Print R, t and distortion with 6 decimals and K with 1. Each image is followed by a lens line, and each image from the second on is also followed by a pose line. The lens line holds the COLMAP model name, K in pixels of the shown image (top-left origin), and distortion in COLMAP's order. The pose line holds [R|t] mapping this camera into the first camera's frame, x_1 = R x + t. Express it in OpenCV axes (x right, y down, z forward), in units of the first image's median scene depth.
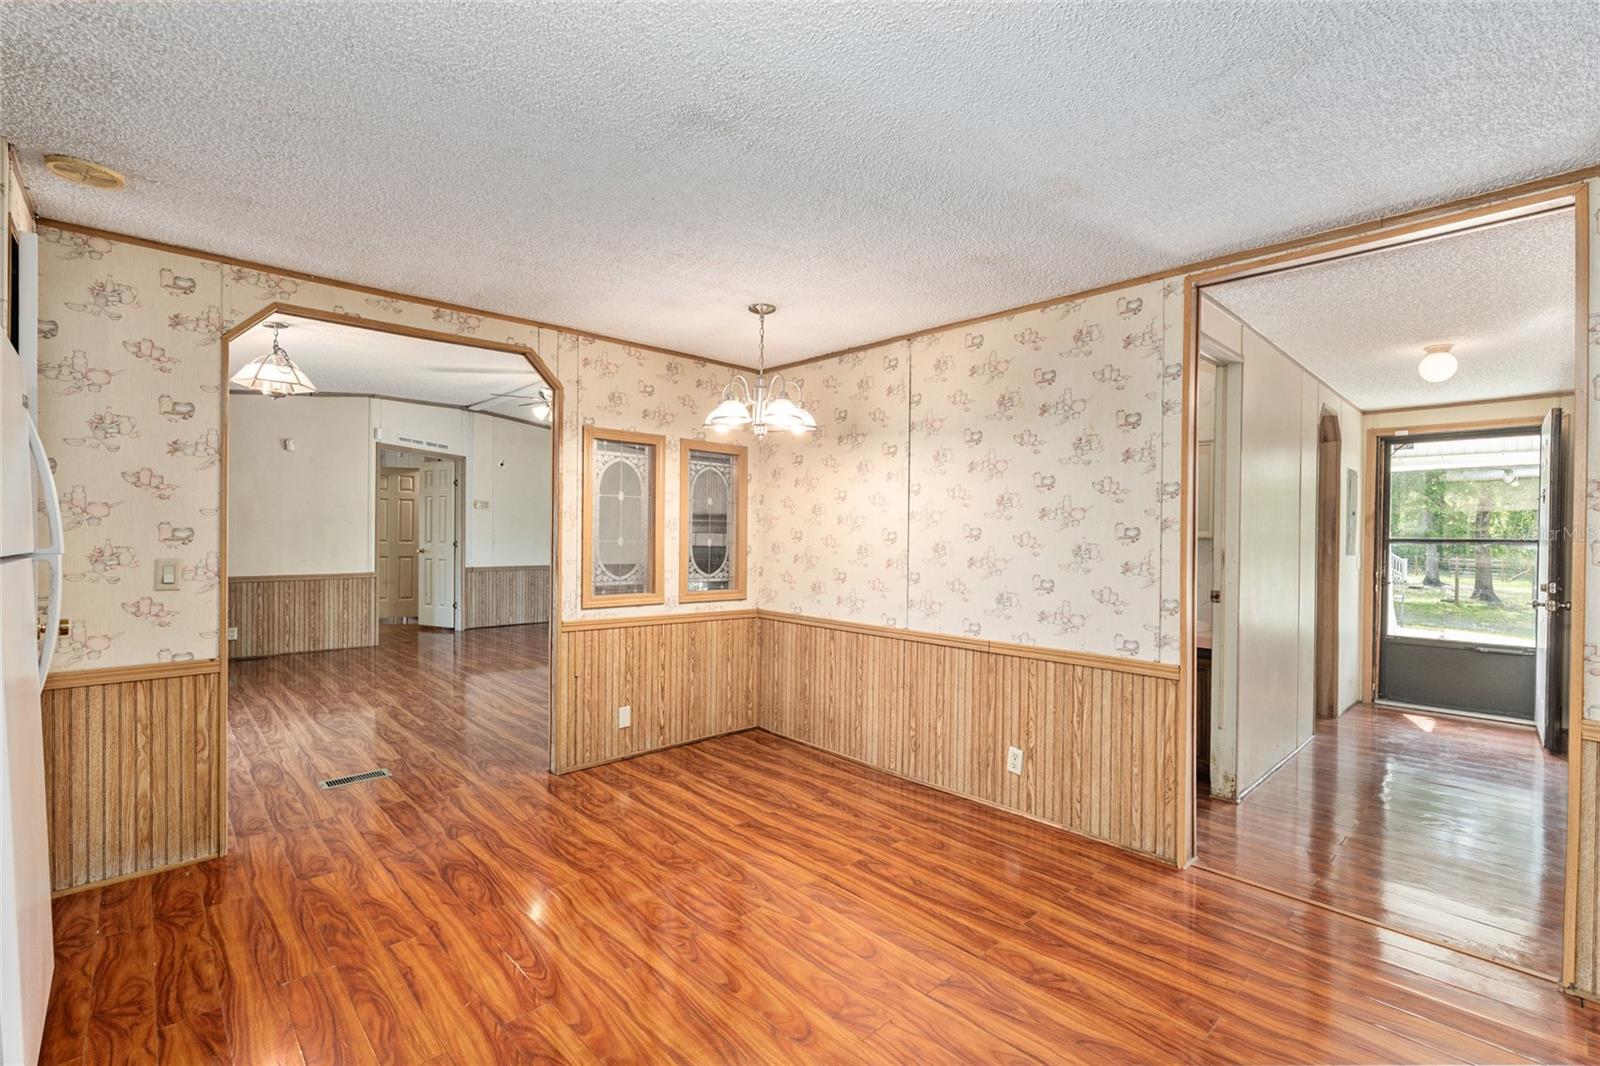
lens RADIAL K [[705.3, 0, 797.5], [0, 705.3, 537.8], [0, 0, 1]] dist [-0.001600, -0.000222]
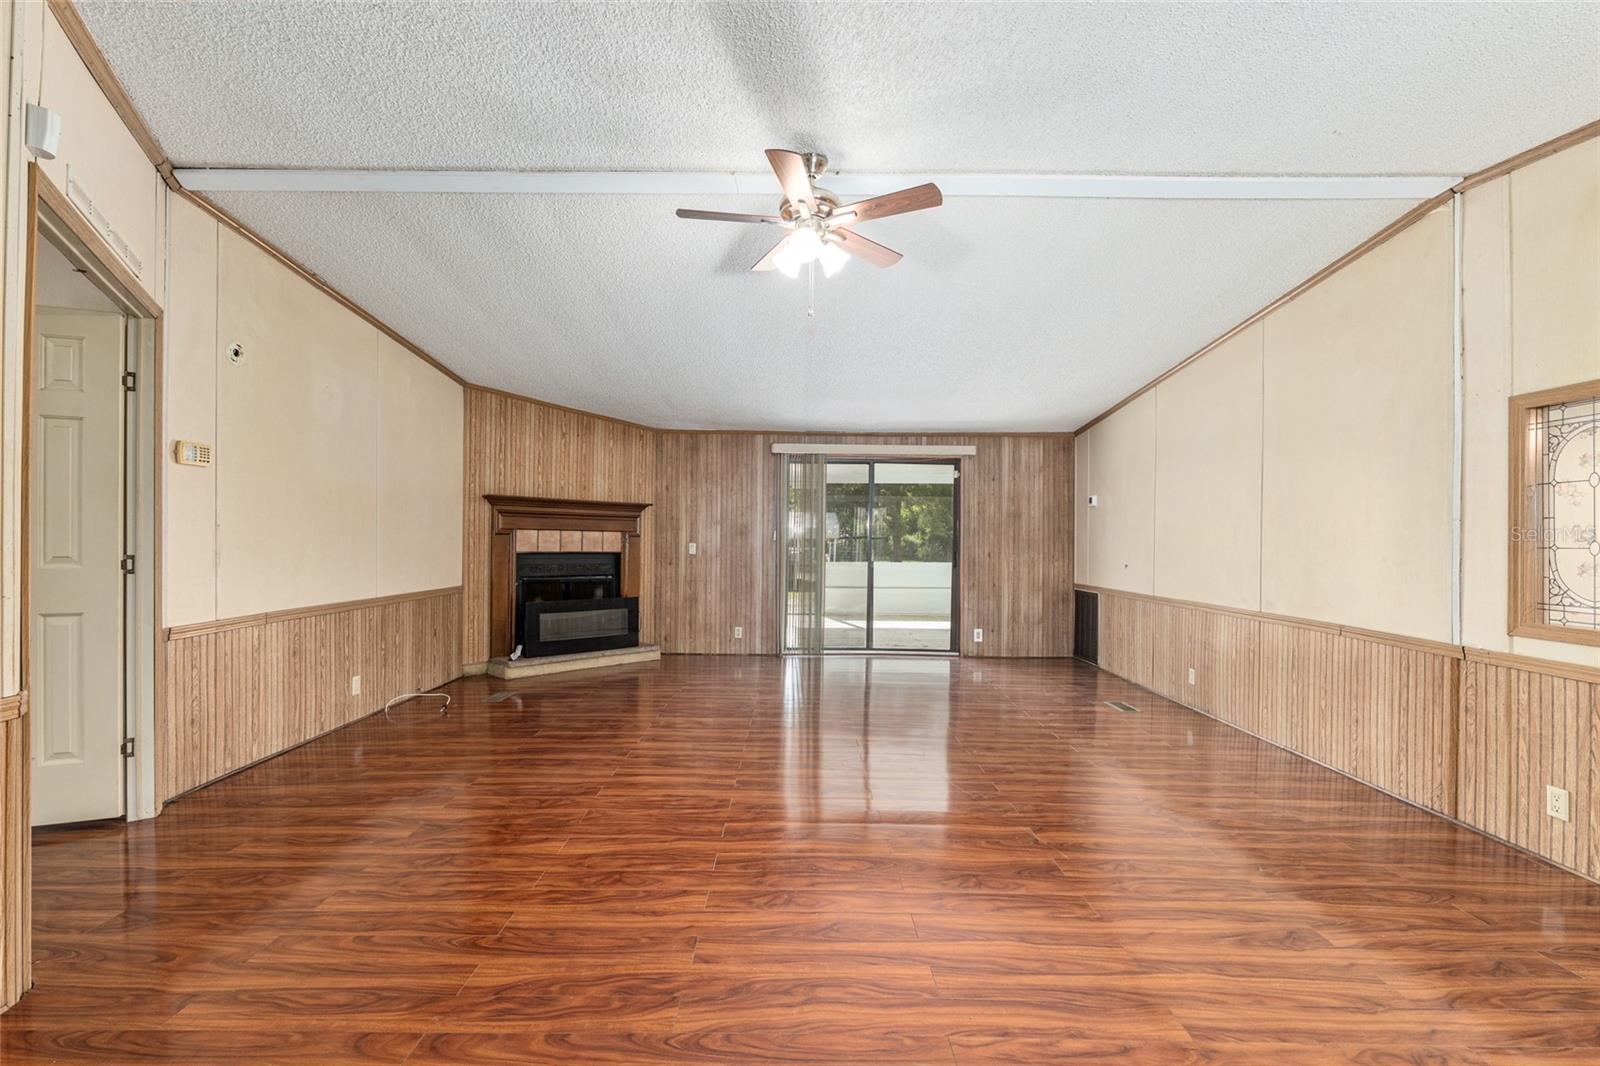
lens RADIAL K [[673.8, 0, 797.7], [0, 673.8, 536.5], [0, 0, 1]] dist [-0.007629, -0.000223]
pose [[0.684879, -0.007647, 0.728617, -1.151183], [0.004260, 0.999970, 0.006491, -0.011912], [-0.728645, -0.001342, 0.684891, 1.273849]]
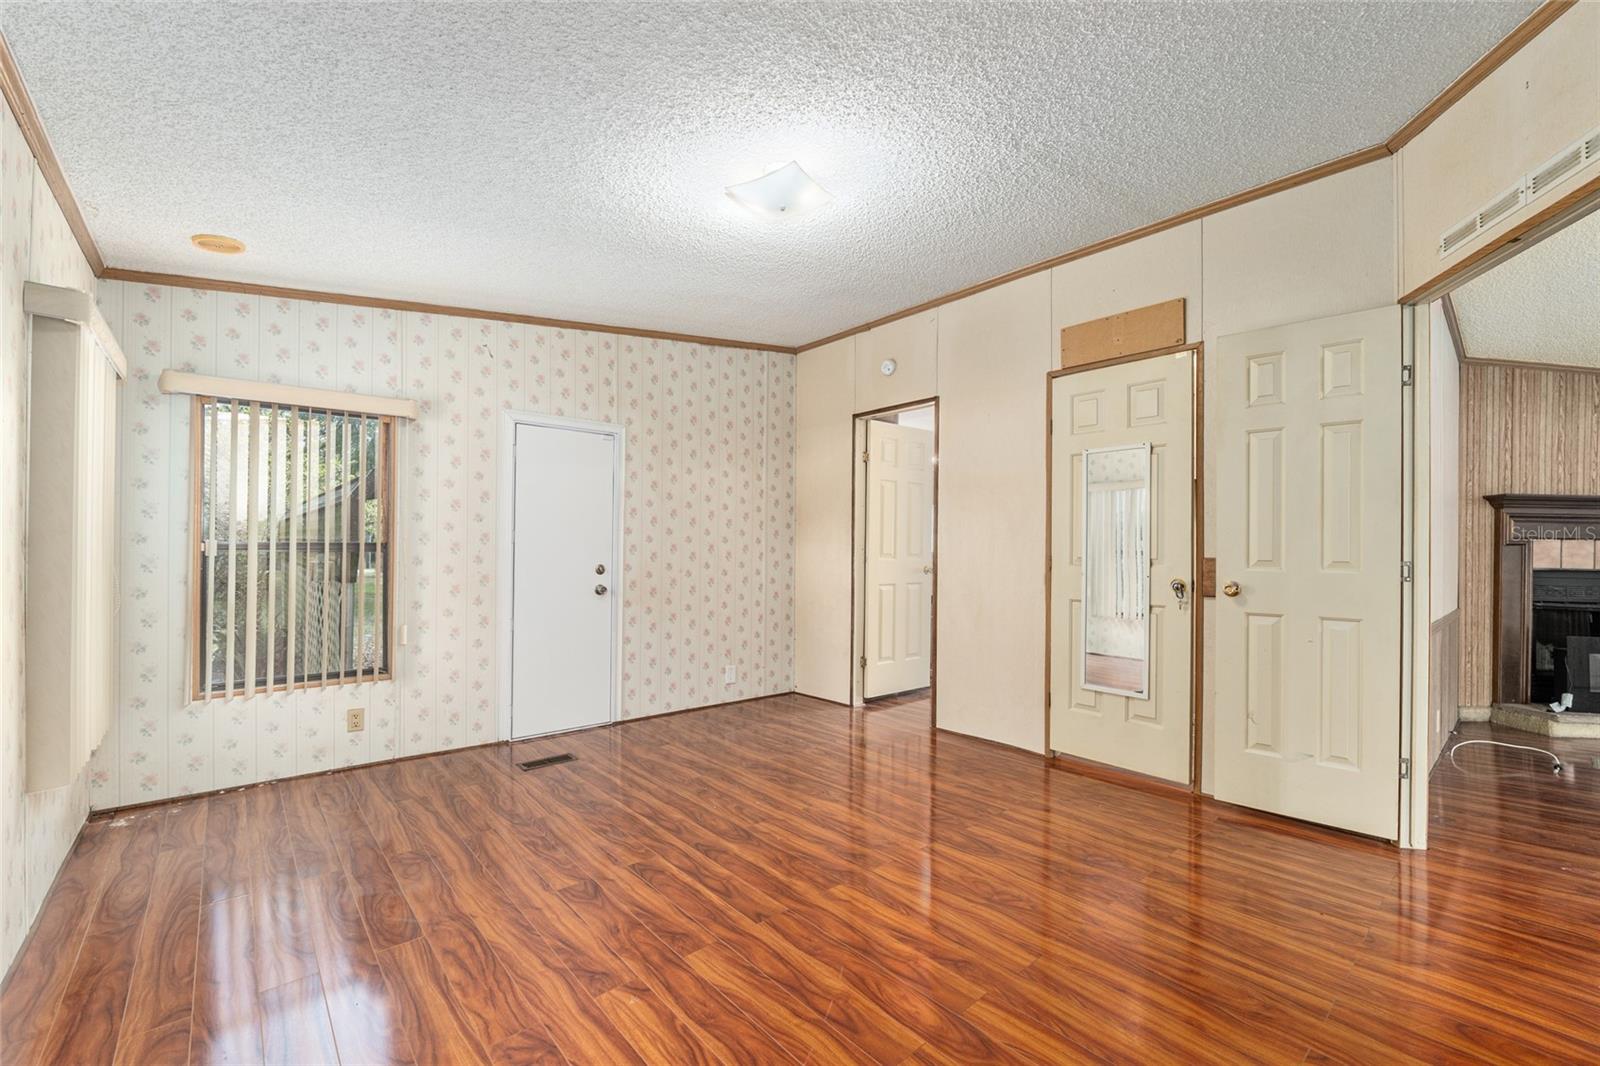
lens RADIAL K [[667.0, 0, 805.0], [0, 667.0, 542.3], [0, 0, 1]] dist [-0.001294, -0.000830]
pose [[0.999727, -0.001645, -0.023293, -1.713962], [0.001367, 0.999928, -0.011943, -0.002522], [0.023311, 0.011908, 0.999657, 1.612335]]
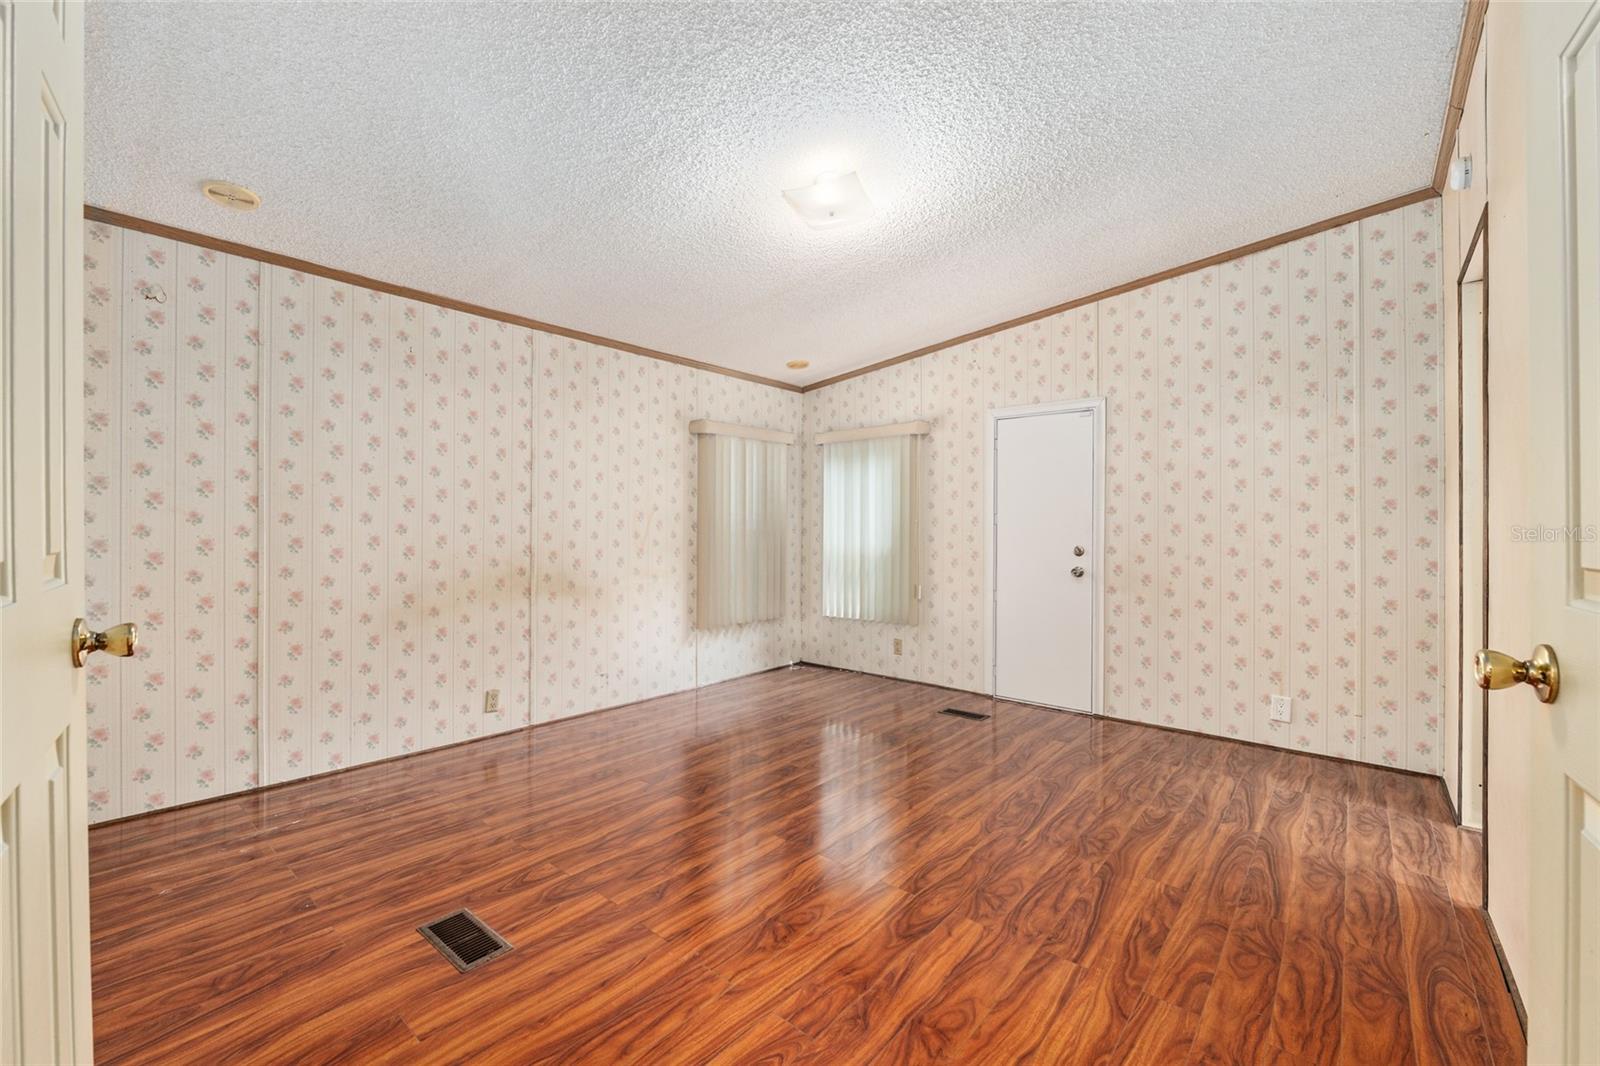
lens RADIAL K [[657.9, 0, 797.5], [0, 657.9, 528.7], [0, 0, 1]] dist [-0.030383, -0.000011]
pose [[0.110019, -0.006670, -0.993907, -1.075622], [-0.006458, 0.999952, -0.007425, 0.003411], [0.993908, 0.007236, 0.109971, 2.152874]]
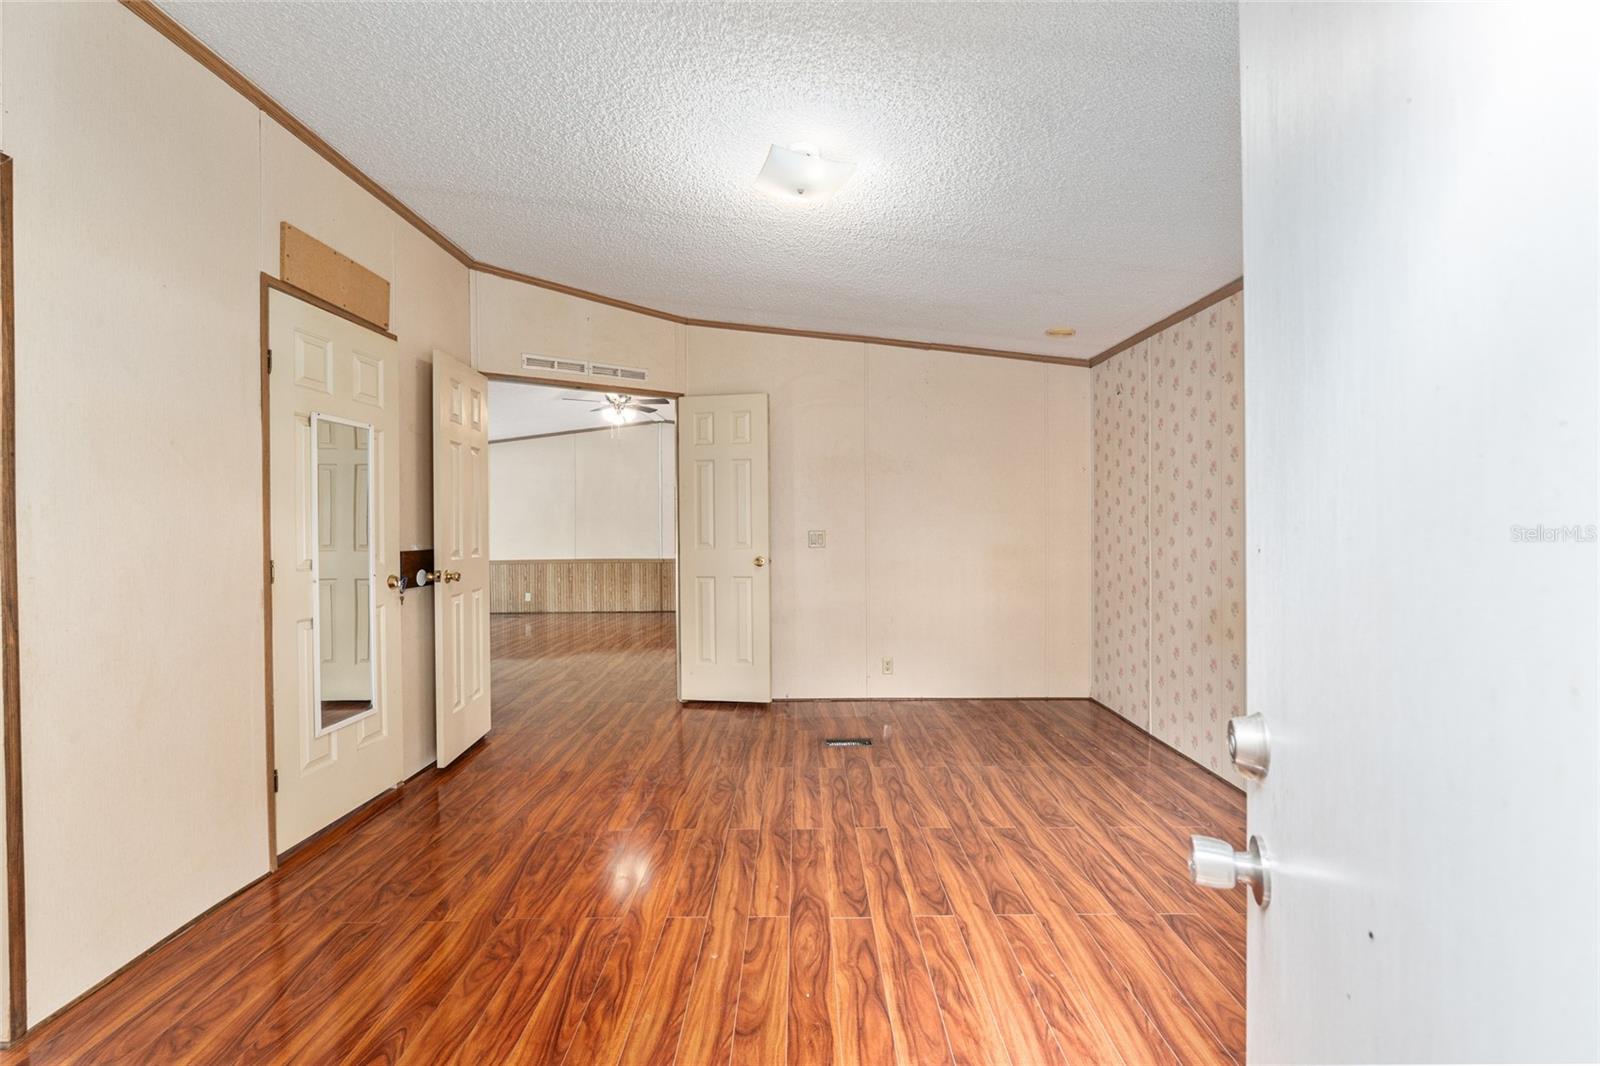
lens RADIAL K [[644.8, 0, 798.4], [0, 644.8, 530.1], [0, 0, 1]] dist [-0.016346, -0.000036]
pose [[-0.730575, -0.009759, 0.682763, -2.158703], [0.003723, 0.999826, 0.018276, -0.032353], [-0.682822, 0.015894, -0.730412, 2.703193]]
